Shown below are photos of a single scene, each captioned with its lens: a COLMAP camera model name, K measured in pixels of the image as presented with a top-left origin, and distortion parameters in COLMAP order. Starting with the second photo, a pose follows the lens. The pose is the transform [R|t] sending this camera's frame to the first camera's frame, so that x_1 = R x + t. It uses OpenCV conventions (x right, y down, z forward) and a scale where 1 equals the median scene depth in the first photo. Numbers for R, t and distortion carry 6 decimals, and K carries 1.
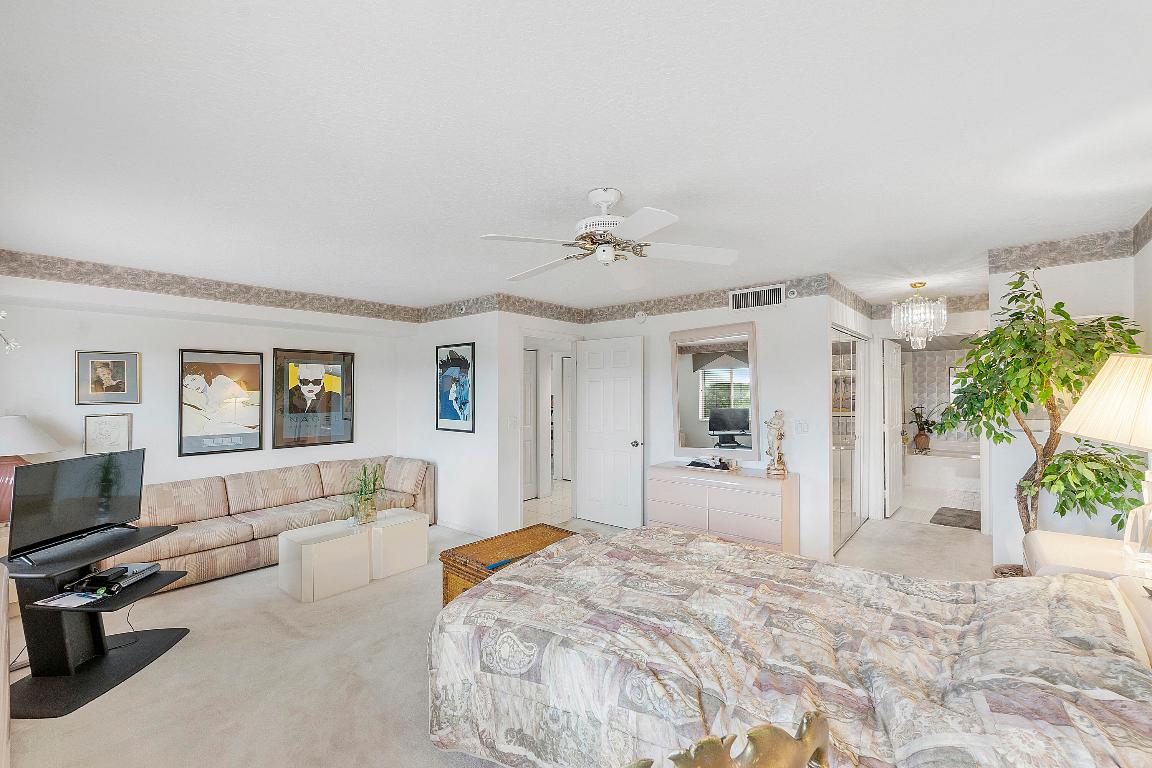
lens RADIAL K [[491.9, 0, 575.5], [0, 491.9, 386.8], [0, 0, 1]] dist [-0.002429, -0.000667]
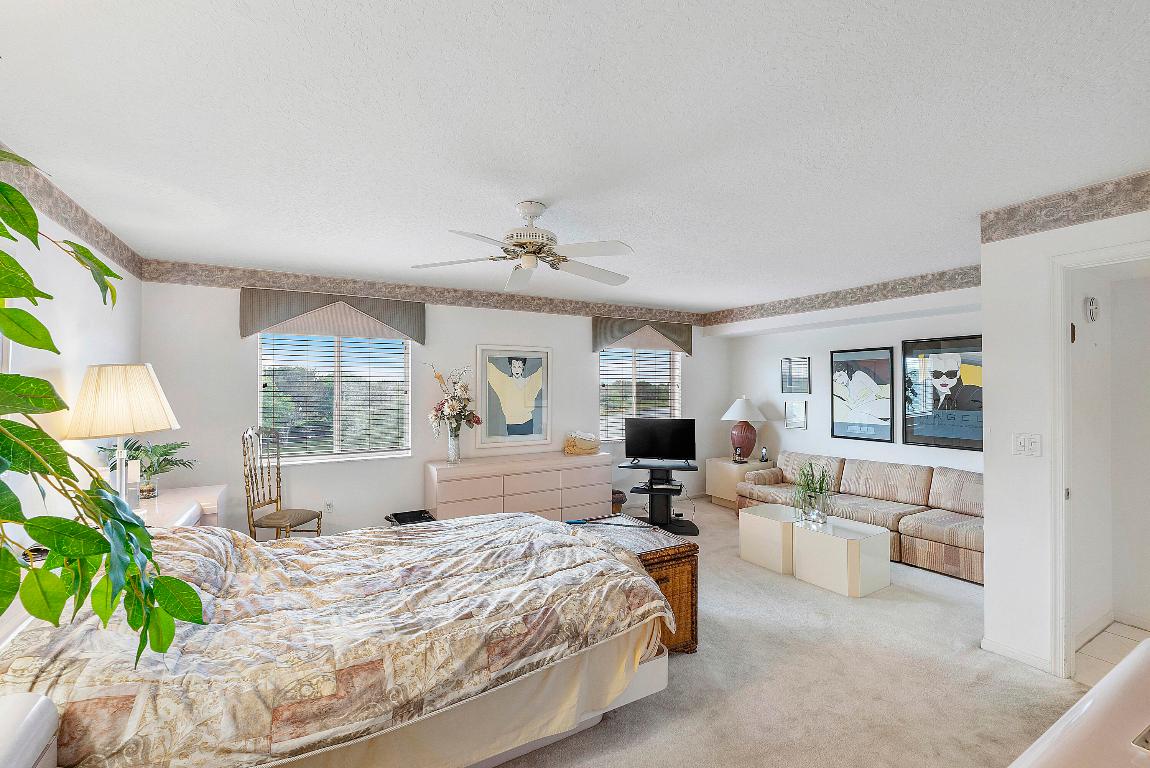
lens RADIAL K [[491.1, 0, 573.4], [0, 491.1, 383.6], [0, 0, 1]] dist [-0.002429, -0.000667]
pose [[-0.338772, -0.003460, -0.940862, 0.555382], [0.009576, 0.999929, -0.007125, 0.007186], [0.940820, -0.011423, -0.338714, 0.751086]]
